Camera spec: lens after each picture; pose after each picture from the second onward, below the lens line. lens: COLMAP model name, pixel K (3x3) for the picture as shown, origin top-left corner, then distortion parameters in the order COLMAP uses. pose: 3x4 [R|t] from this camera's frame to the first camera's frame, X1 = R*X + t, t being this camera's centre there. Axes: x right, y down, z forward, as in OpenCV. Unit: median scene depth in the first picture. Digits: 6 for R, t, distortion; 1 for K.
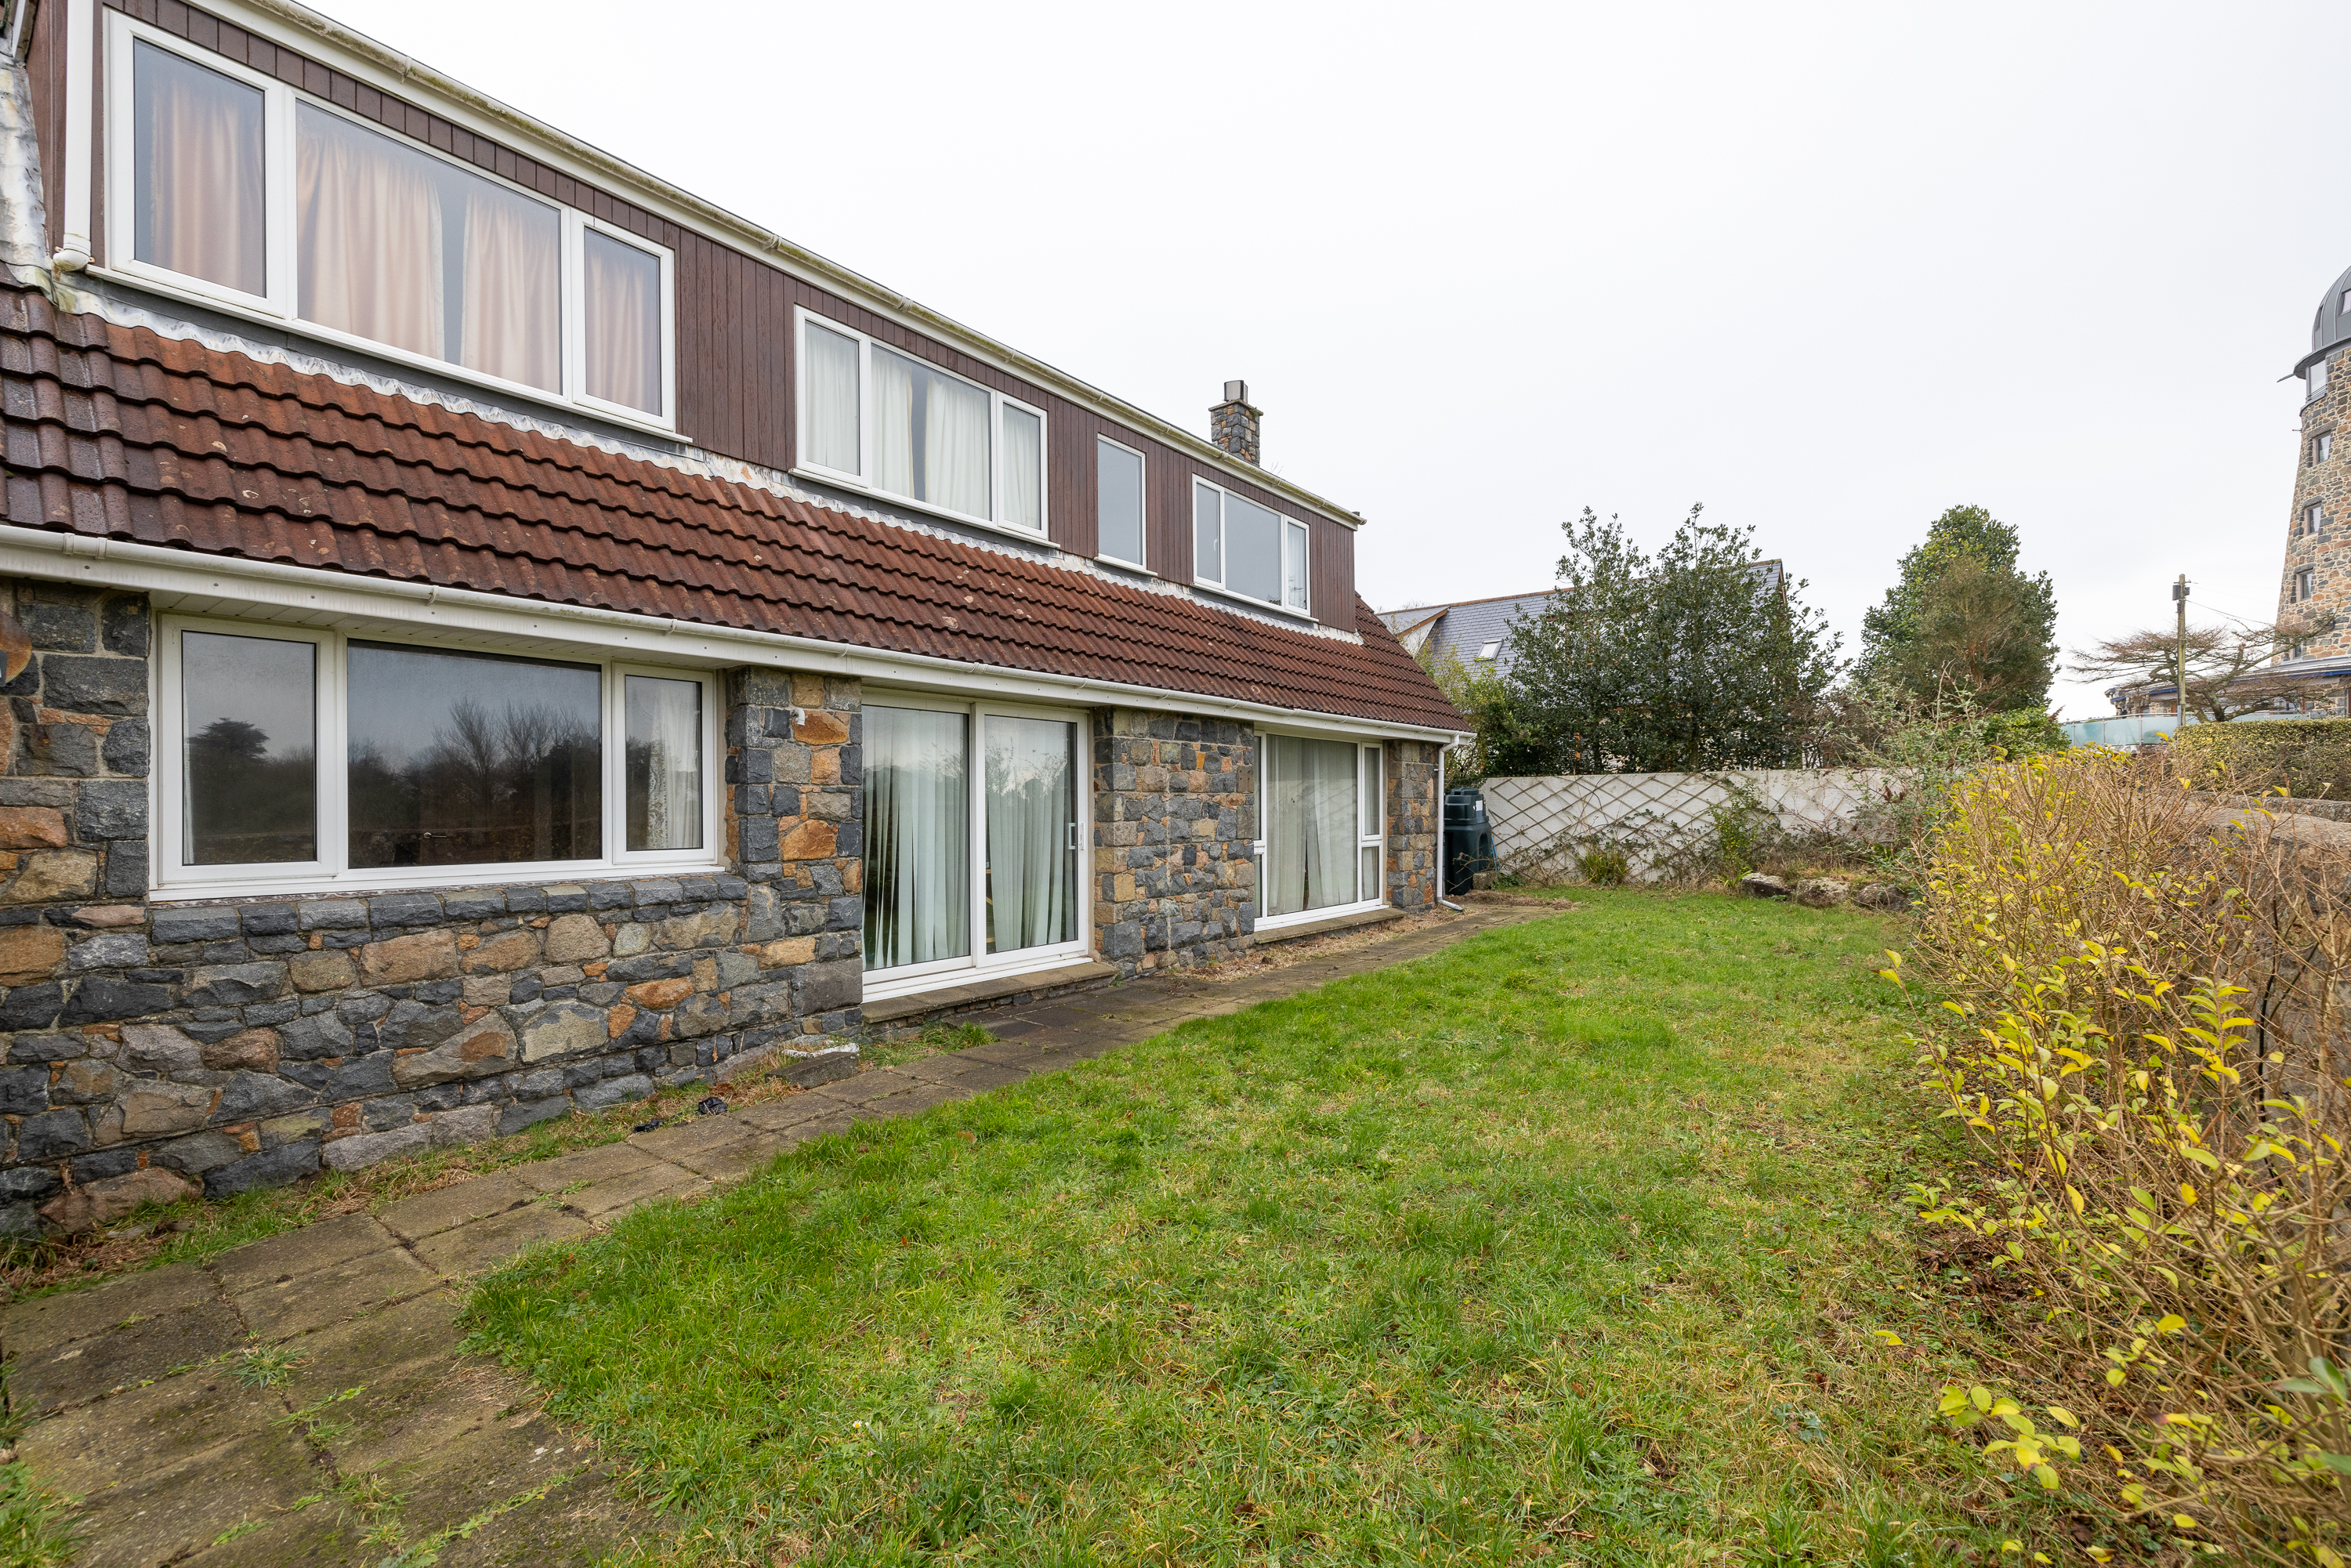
lens RADIAL K [[939.9, 0, 1015.4], [0, 939.9, 813.7], [0, 0, 1]] dist [0.000249, -0.000017]
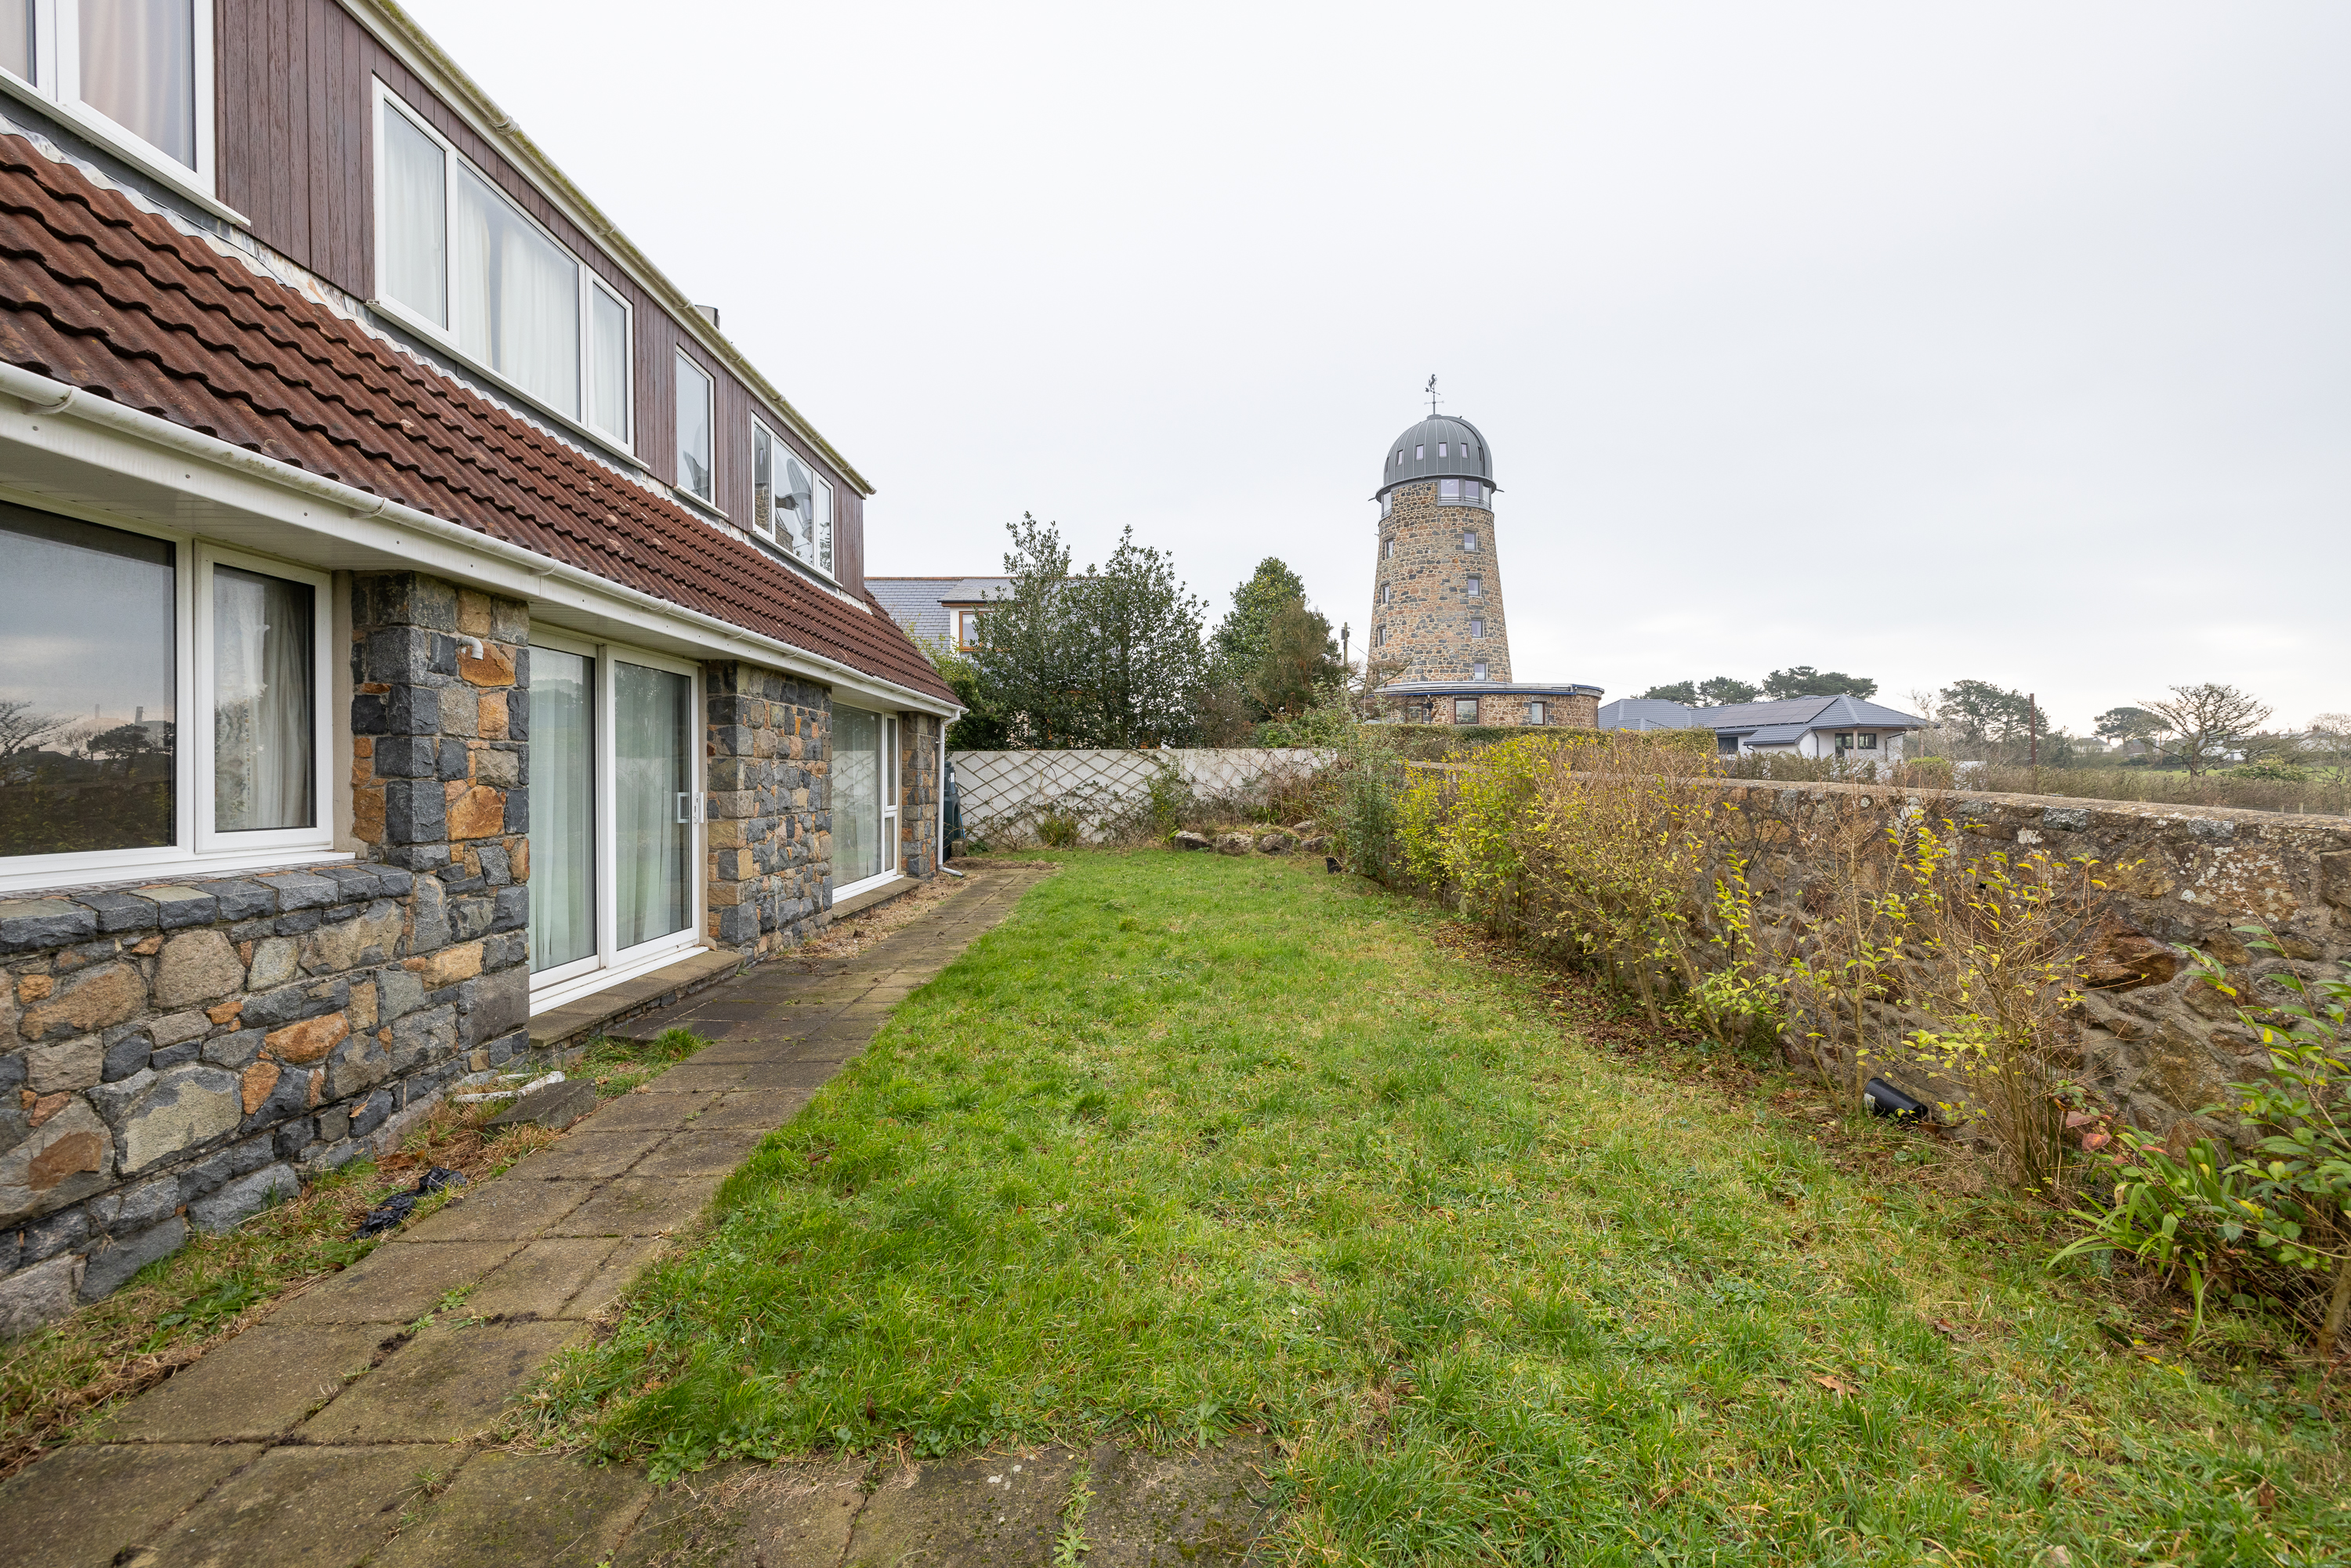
lens RADIAL K [[1038.5, 0, 1030.0], [0, 1038.5, 784.2], [0, 0, 1]] dist [0.000952, 0.000055]
pose [[0.785050, -0.000028, 0.619433, -0.391547], [0.003405, 0.999985, -0.004271, 0.010449], [-0.619424, 0.005463, 0.785038, 0.076029]]
